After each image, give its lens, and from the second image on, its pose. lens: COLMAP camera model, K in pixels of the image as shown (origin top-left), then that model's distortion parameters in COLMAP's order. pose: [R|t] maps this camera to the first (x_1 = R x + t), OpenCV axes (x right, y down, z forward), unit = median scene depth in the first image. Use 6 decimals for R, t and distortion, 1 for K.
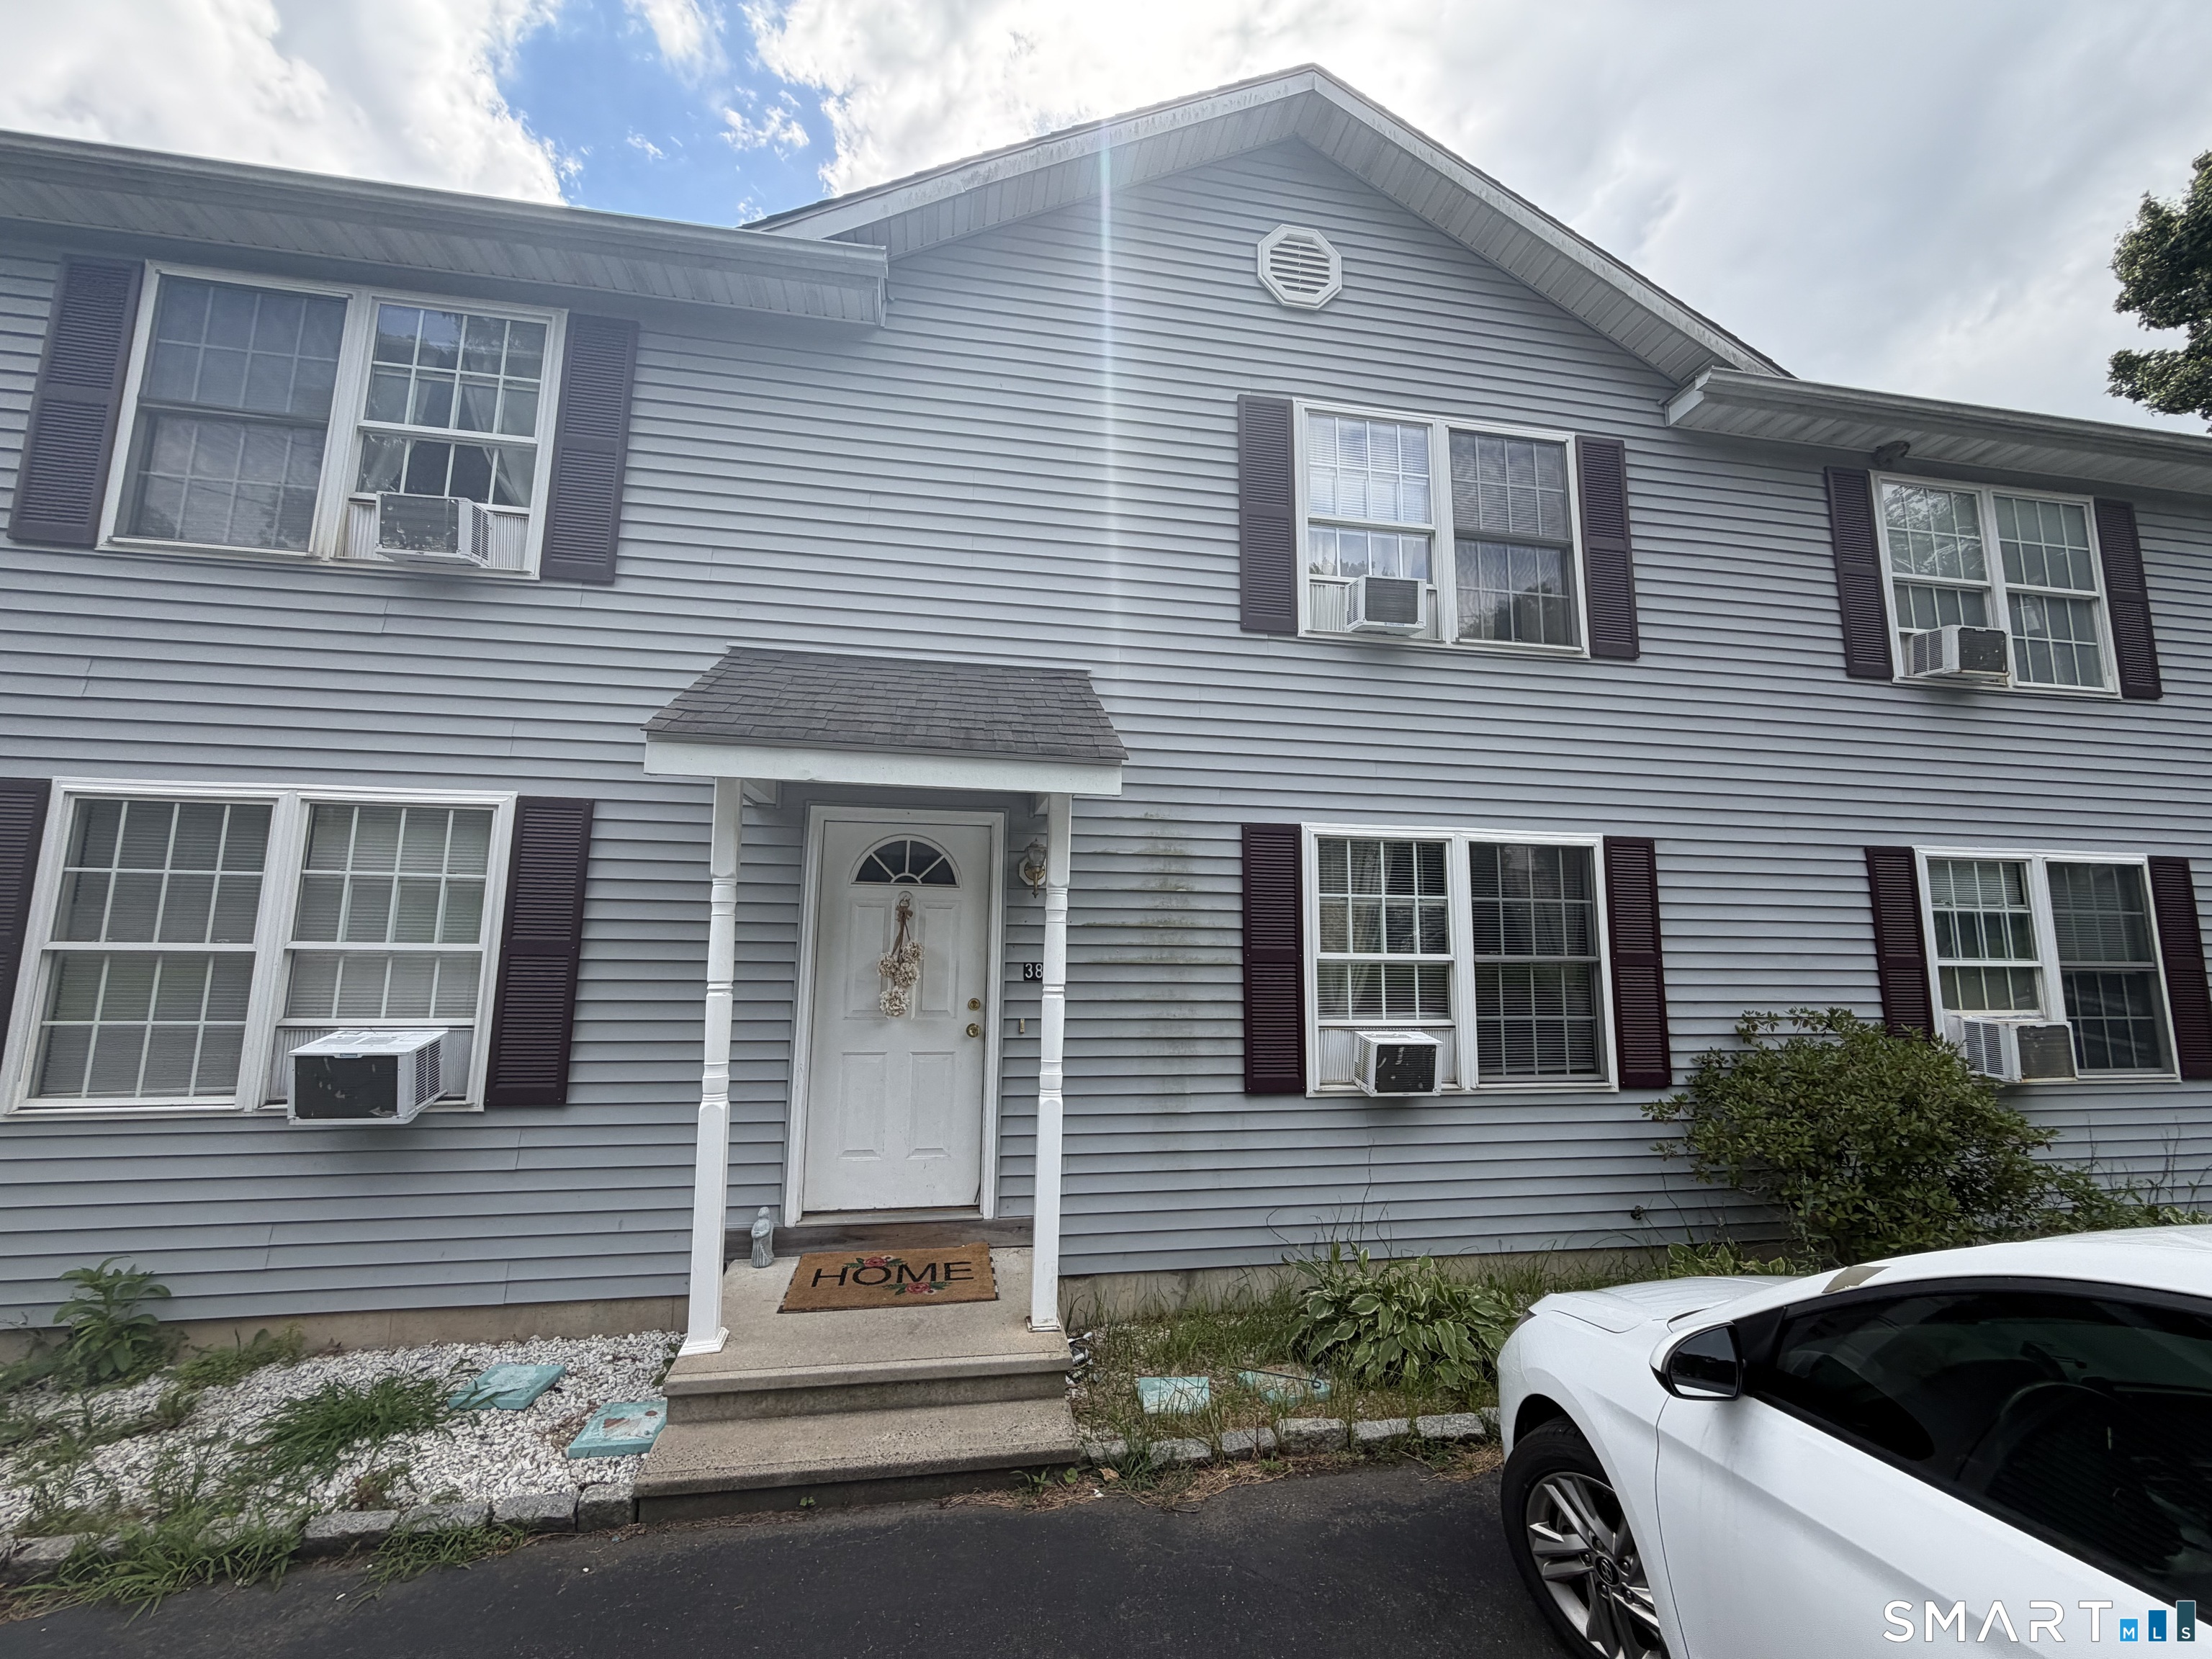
lens RADIAL K [[893.0, 0, 1112.4], [0, 893.0, 823.7], [0, 0, 1]] dist [0.007809, -0.001235]
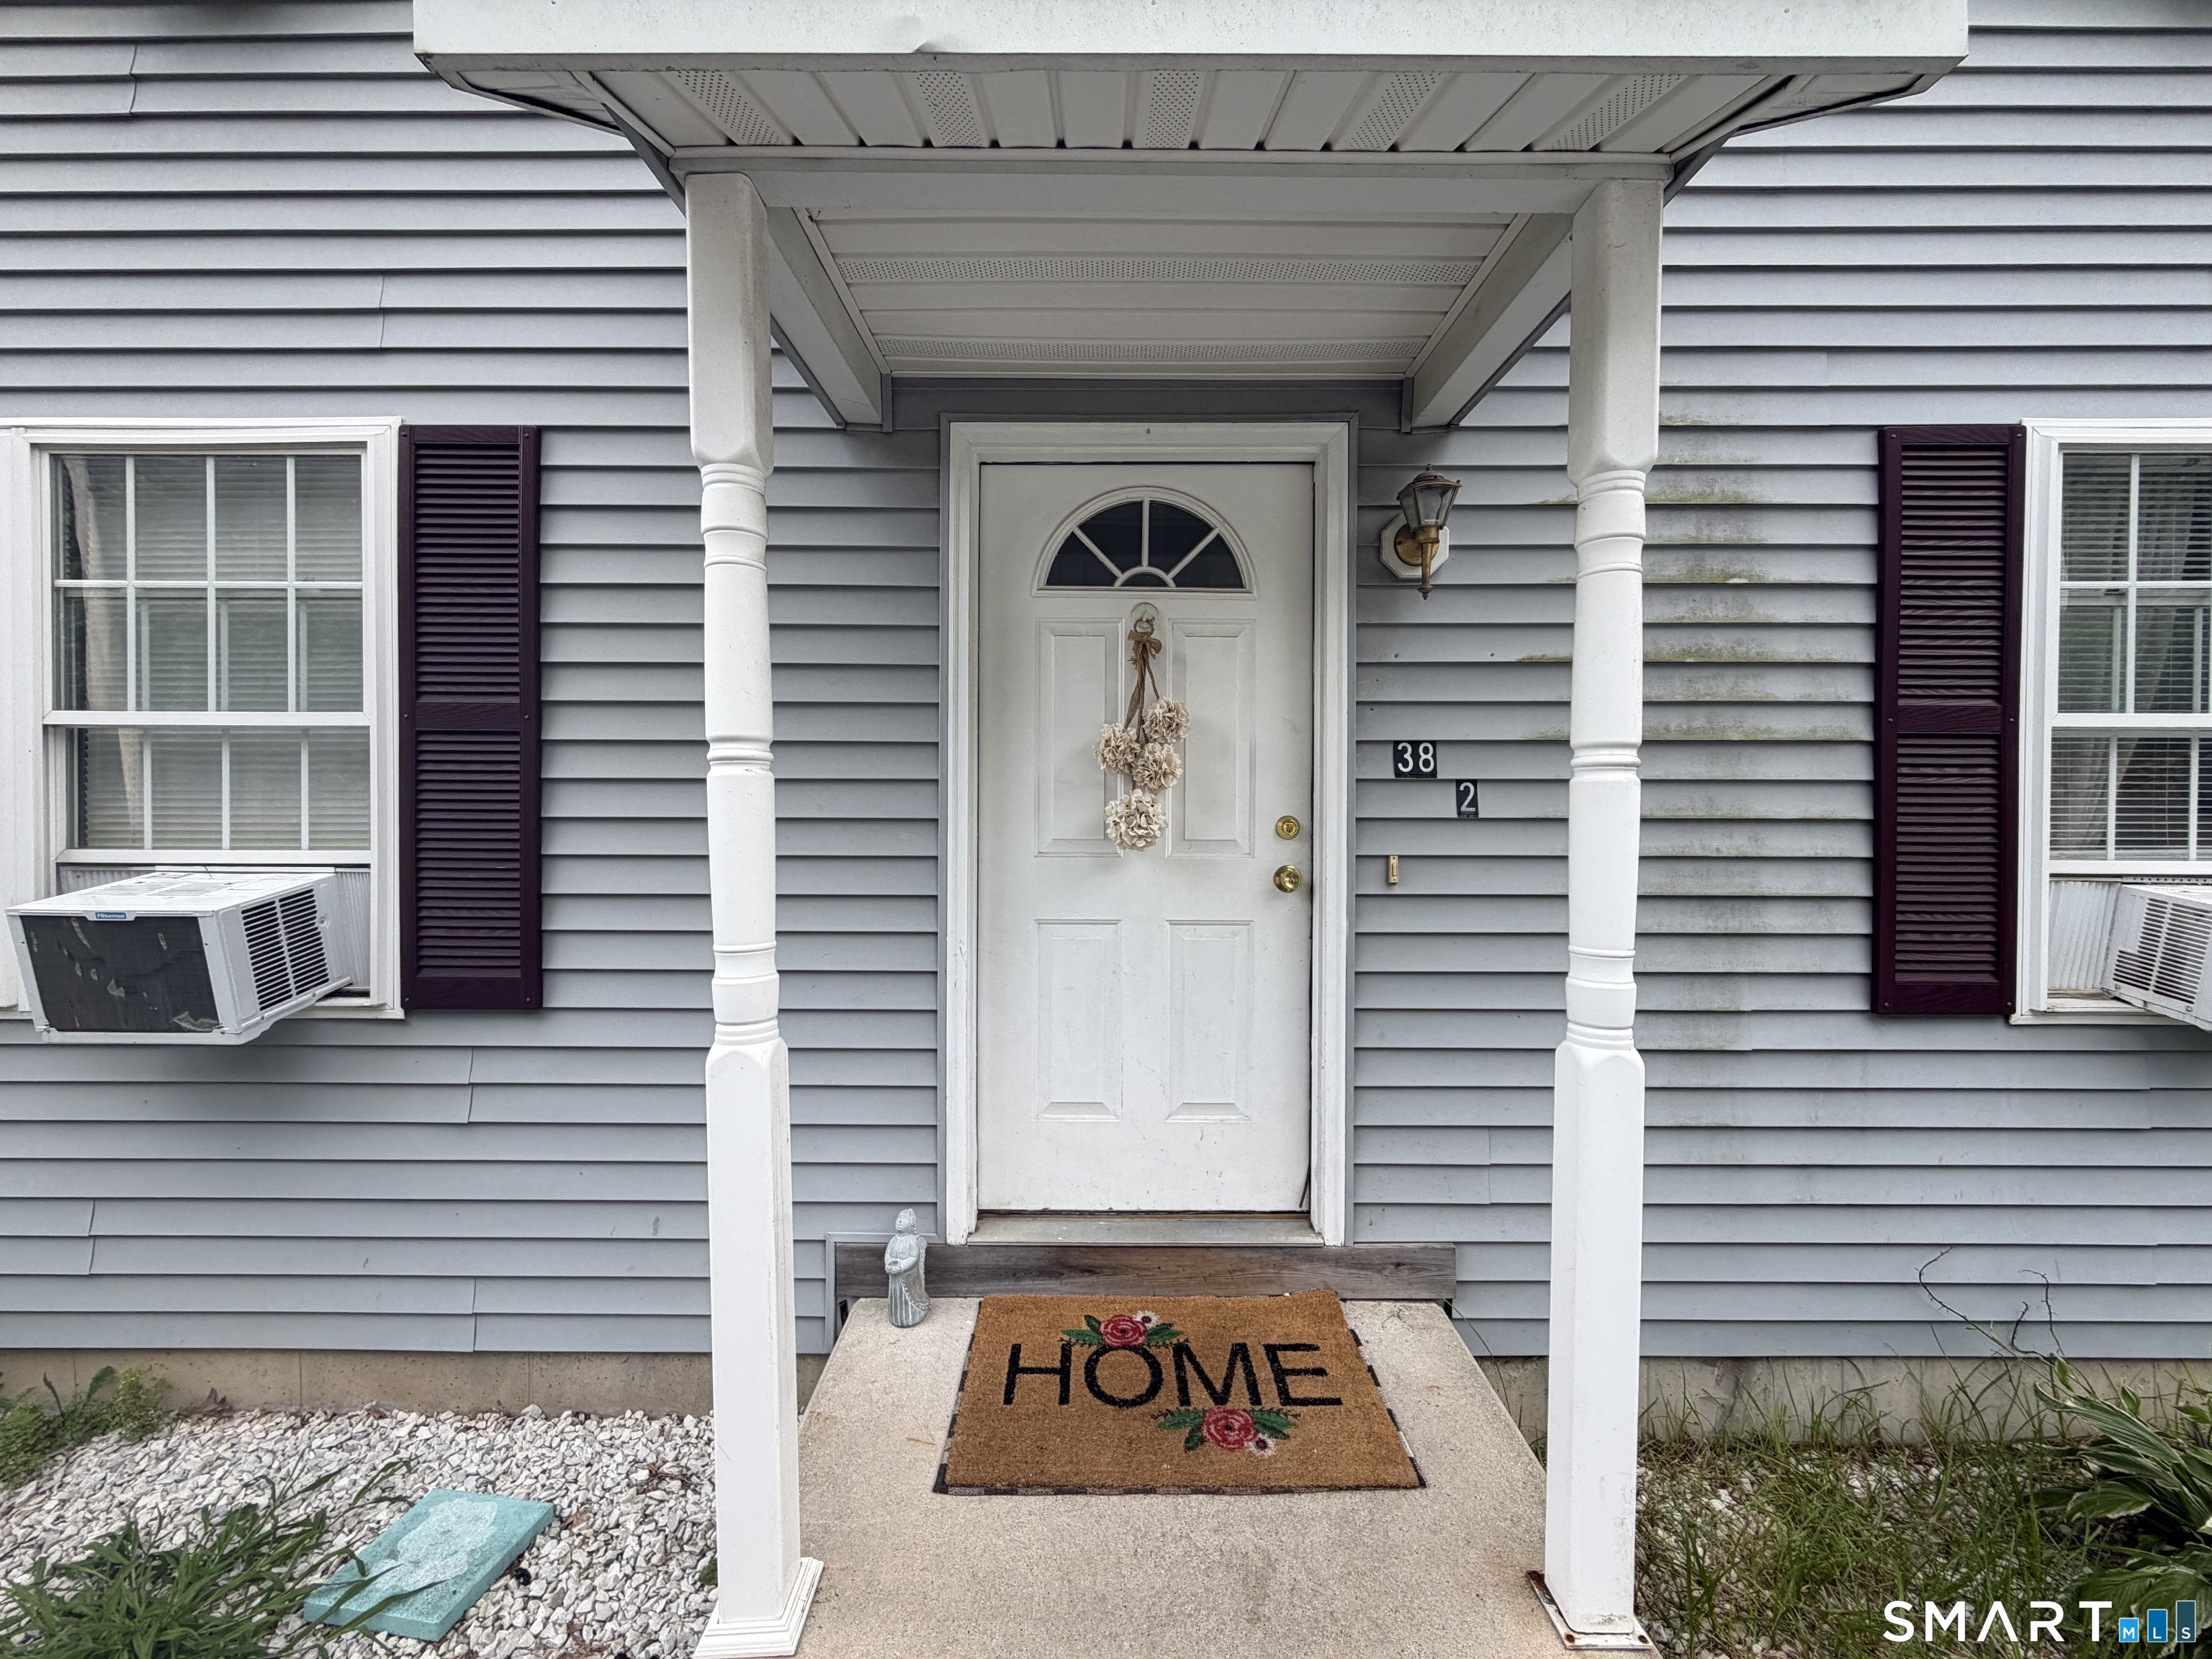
lens RADIAL K [[893.0, 0, 1123.4], [0, 893.0, 810.9], [0, 0, 1]] dist [0.007809, -0.001235]
pose [[0.987153, -0.008916, -0.159527, -0.186217], [0.030382, 0.990699, 0.132633, 0.139511], [0.156860, -0.135776, 0.978243, 0.561786]]
